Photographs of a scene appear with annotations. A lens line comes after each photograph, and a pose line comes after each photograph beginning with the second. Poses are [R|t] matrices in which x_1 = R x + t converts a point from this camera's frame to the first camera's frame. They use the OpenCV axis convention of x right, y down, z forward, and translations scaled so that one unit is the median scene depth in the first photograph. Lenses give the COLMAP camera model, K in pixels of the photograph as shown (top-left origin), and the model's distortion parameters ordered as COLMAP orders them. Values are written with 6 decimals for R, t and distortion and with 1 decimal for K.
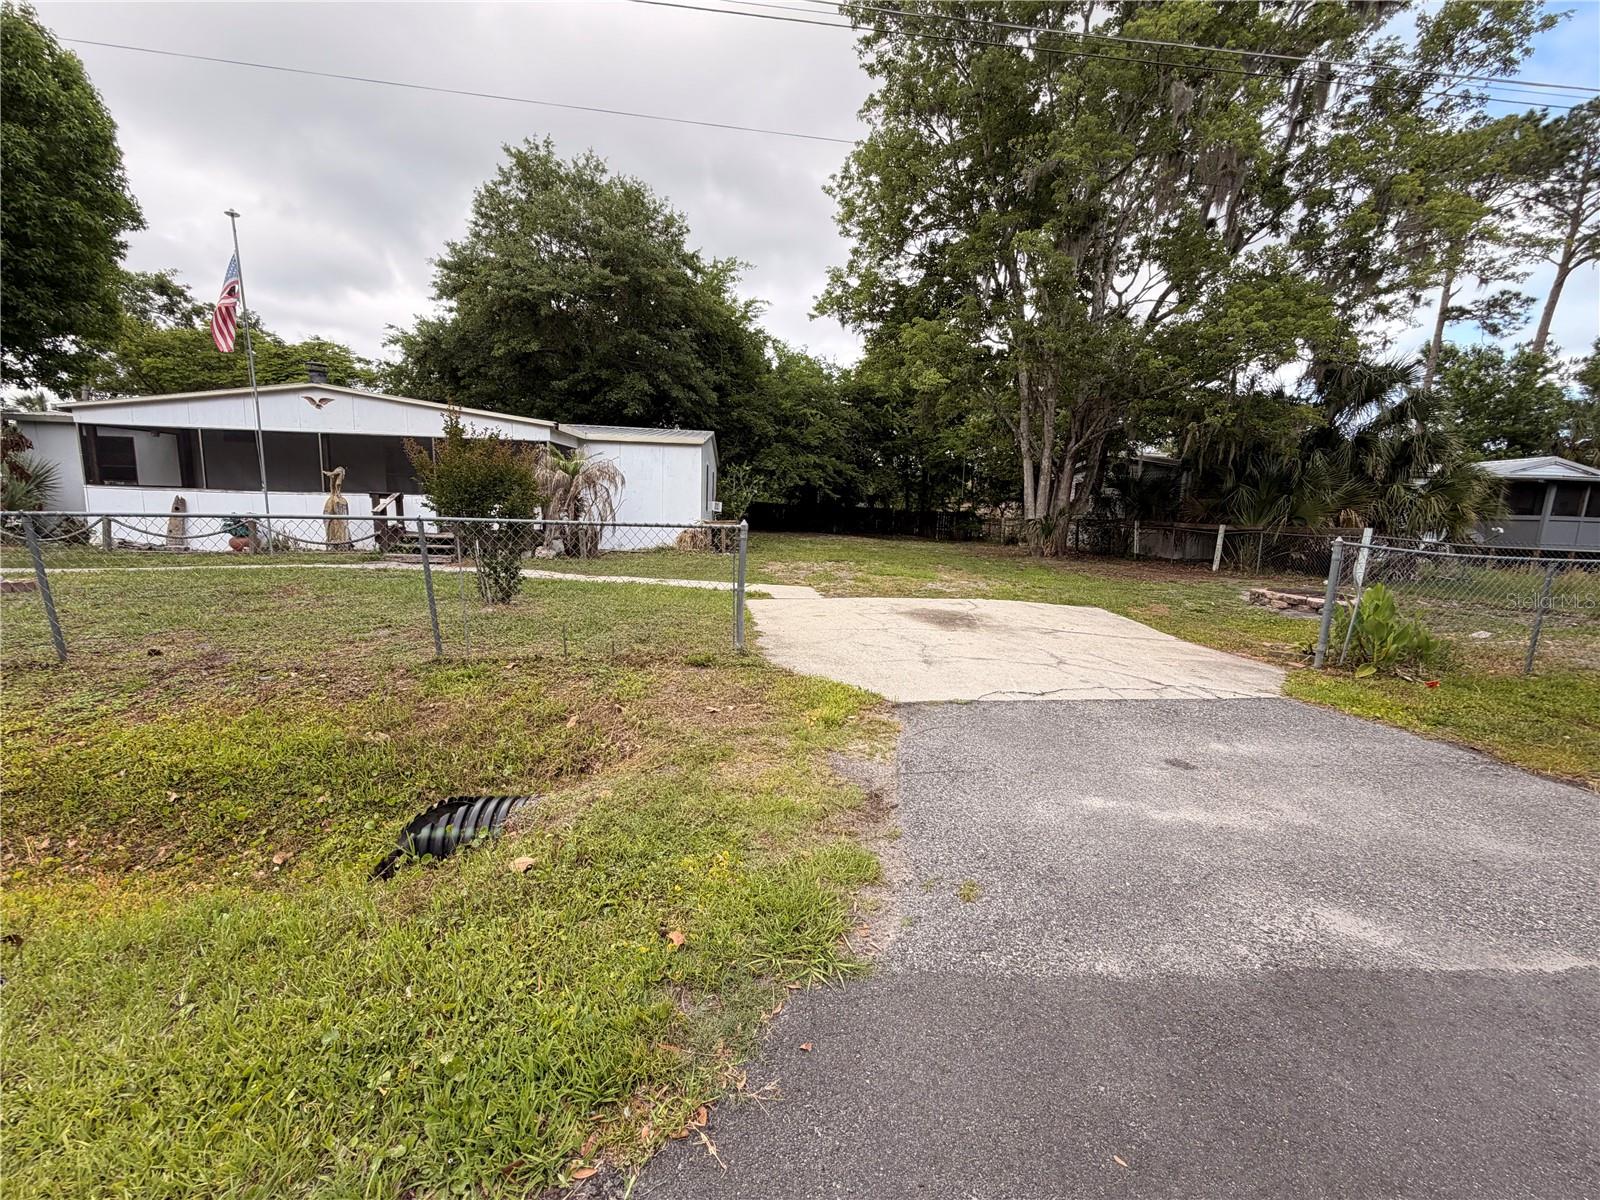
lens RADIAL K [[638.7, 0, 793.6], [0, 638.7, 600.7], [0, 0, 1]] dist [0.001841, -0.000013]
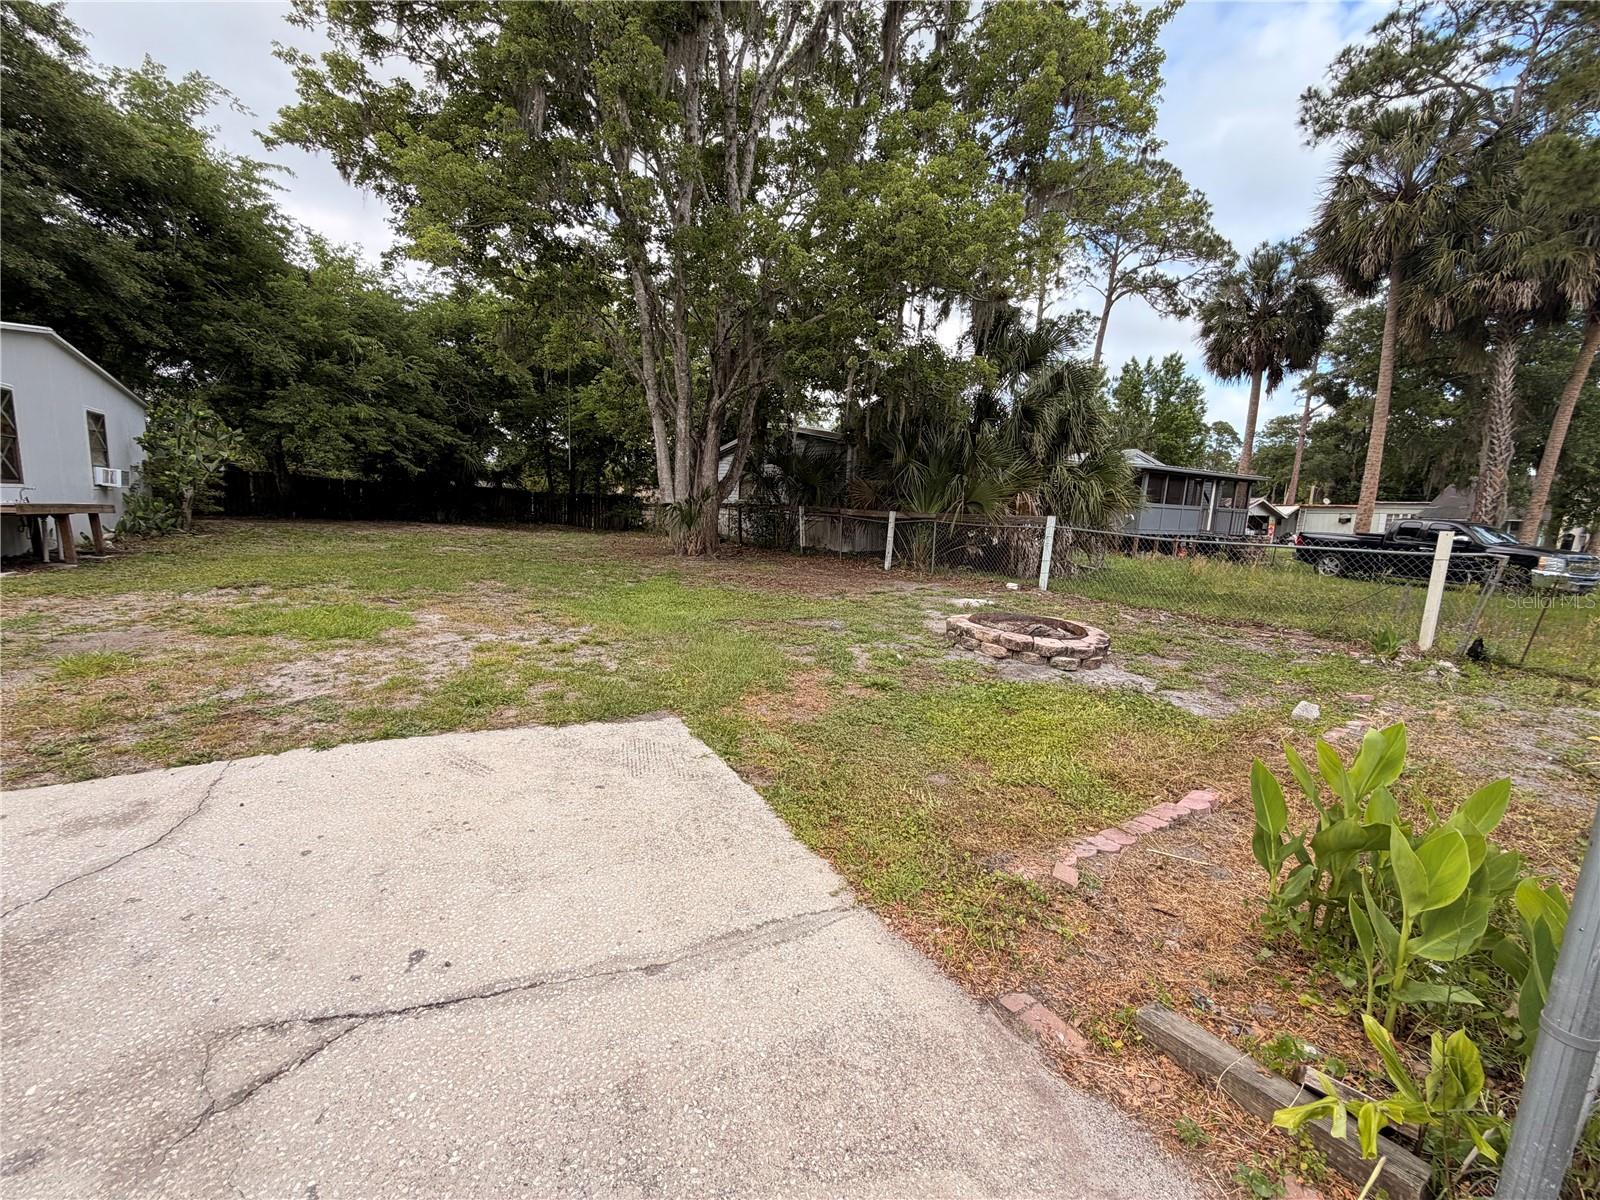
lens RADIAL K [[638.7, 0, 796.0], [0, 638.7, 600.7], [0, 0, 1]] dist [0.000519, 0.000093]
pose [[0.898408, -0.061725, 0.434802, 0.183494], [0.051609, 0.998052, 0.035047, -0.036333], [-0.436118, -0.009047, 0.899844, 0.293504]]
